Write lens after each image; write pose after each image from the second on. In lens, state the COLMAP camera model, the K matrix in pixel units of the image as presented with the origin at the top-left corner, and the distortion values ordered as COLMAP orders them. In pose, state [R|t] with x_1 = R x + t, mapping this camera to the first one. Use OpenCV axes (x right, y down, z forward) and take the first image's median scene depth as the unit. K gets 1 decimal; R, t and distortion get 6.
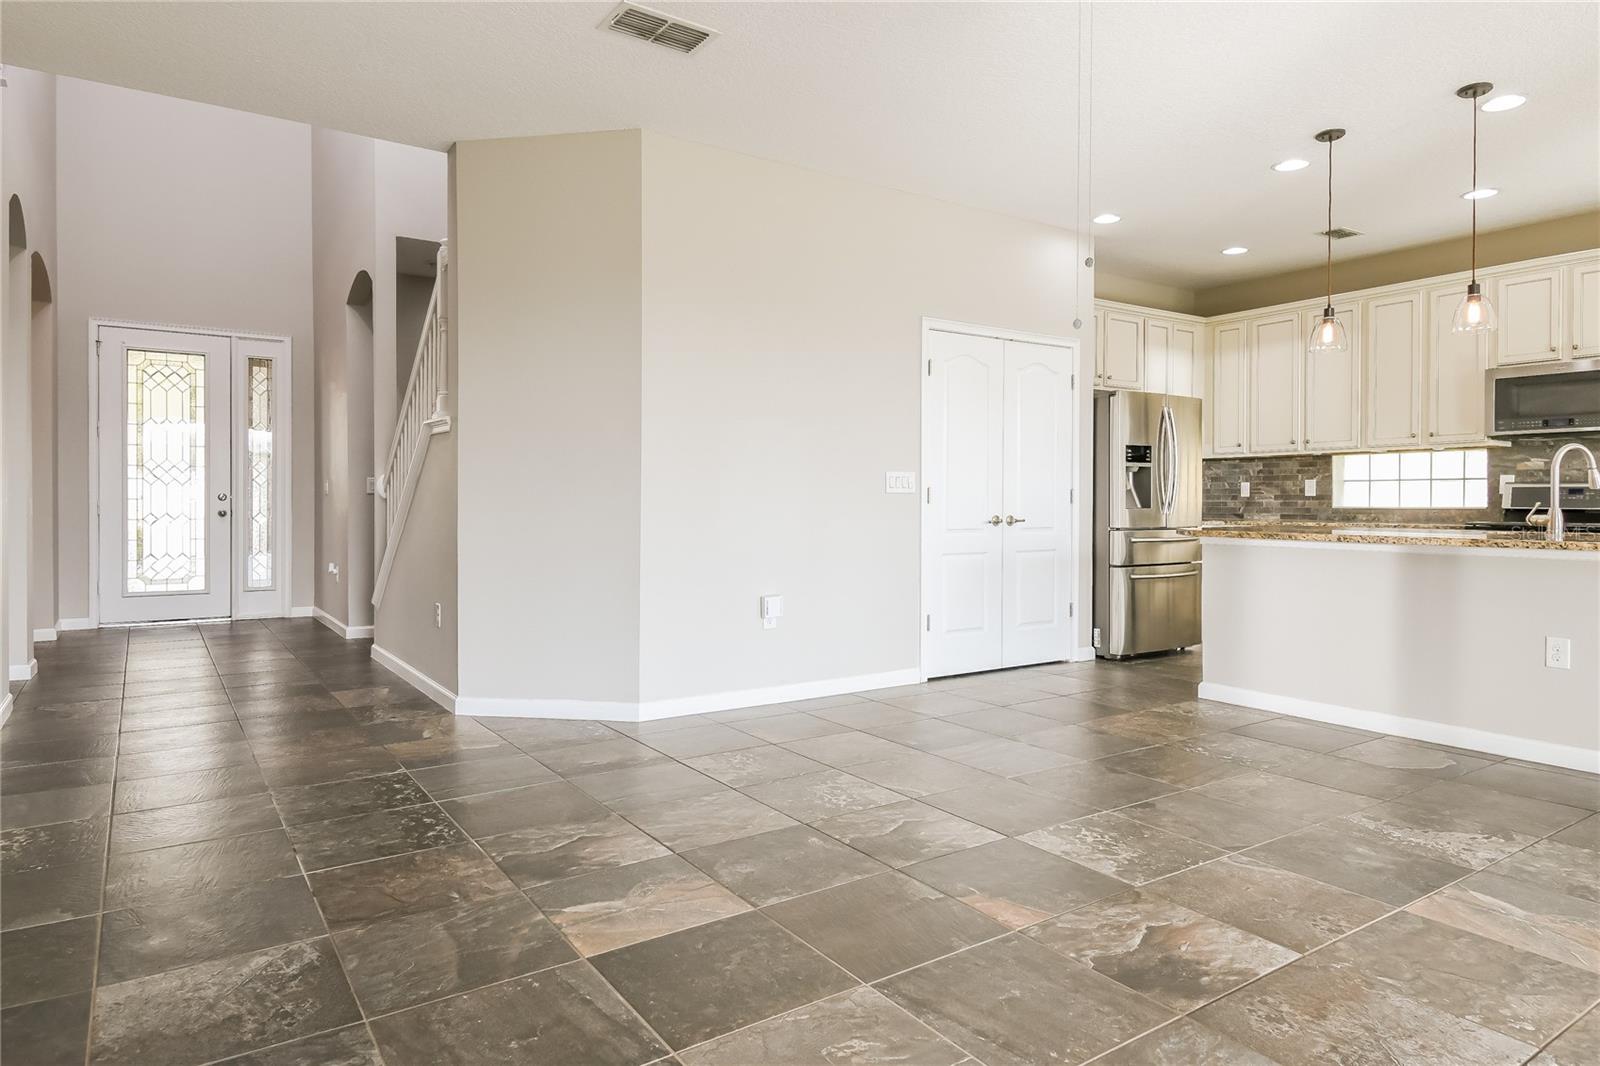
lens RADIAL K [[969.5, 0, 806.8], [0, 969.5, 518.3], [0, 0, 1]] dist [0.001785, -0.002735]
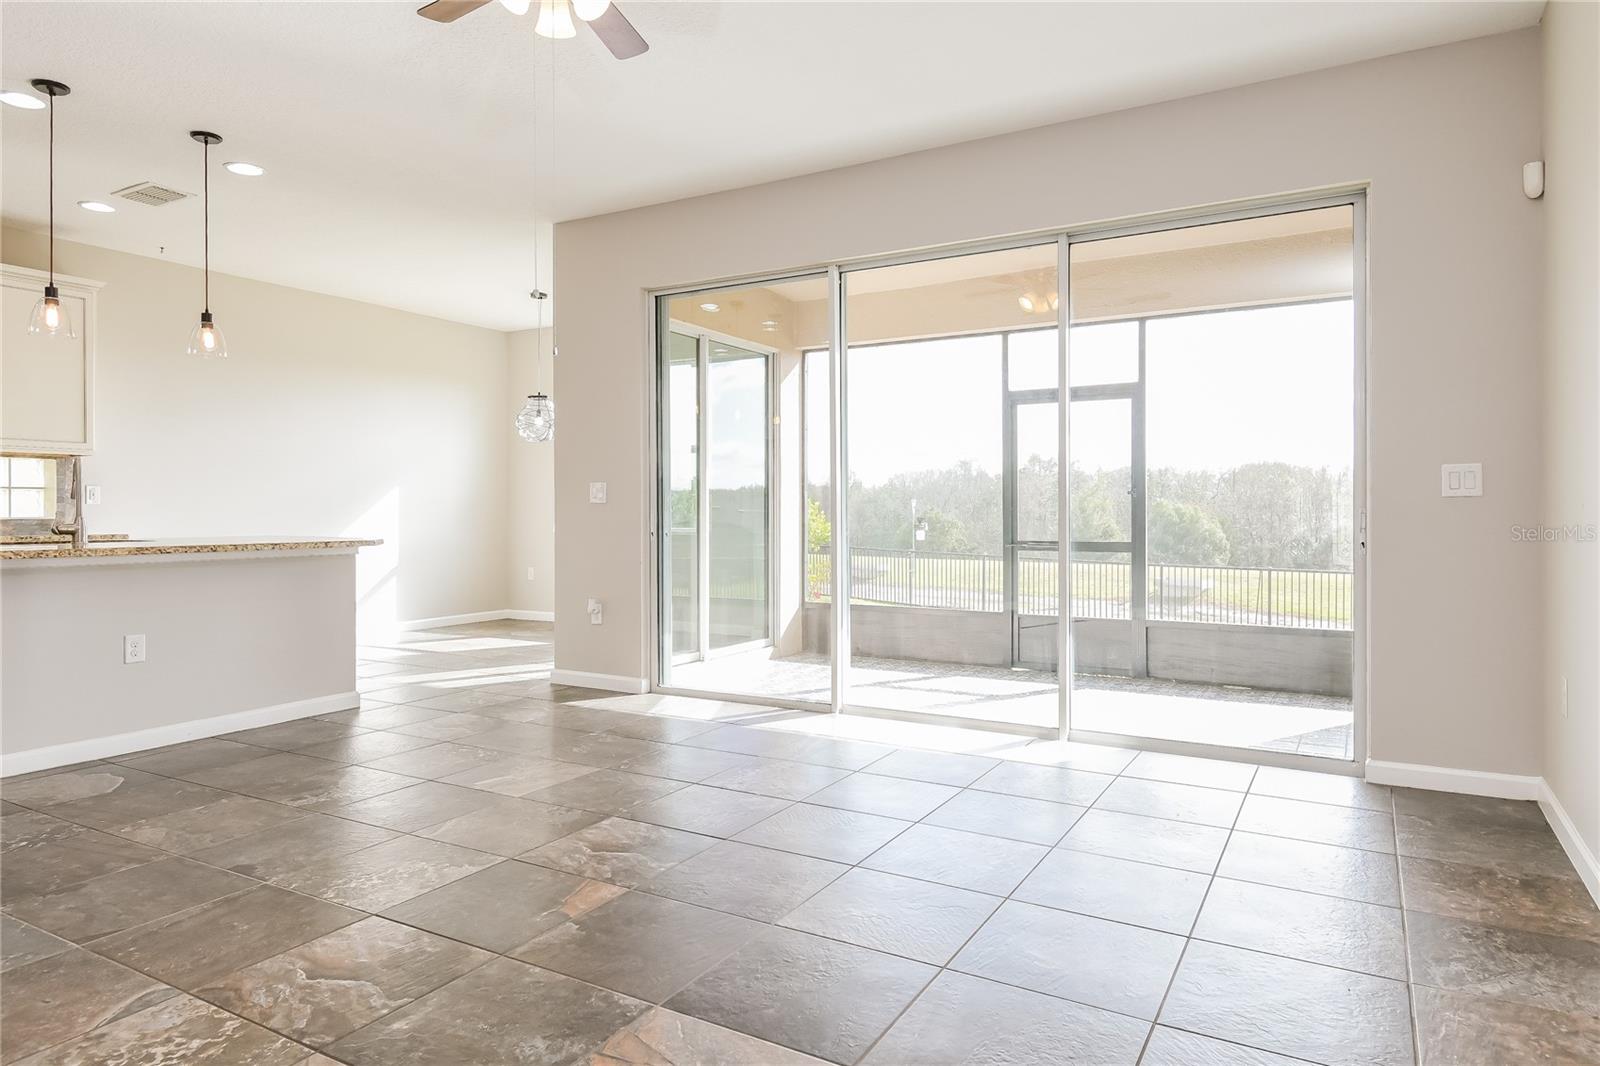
lens RADIAL K [[969.5, 0, 798.1], [0, 969.5, 537.5], [0, 0, 1]] dist [0.001785, -0.002735]
pose [[-0.447522, -0.026700, 0.893874, -0.552056], [0.012555, 0.999268, 0.036134, -0.018343], [-0.894185, 0.027394, -0.446859, 0.822081]]
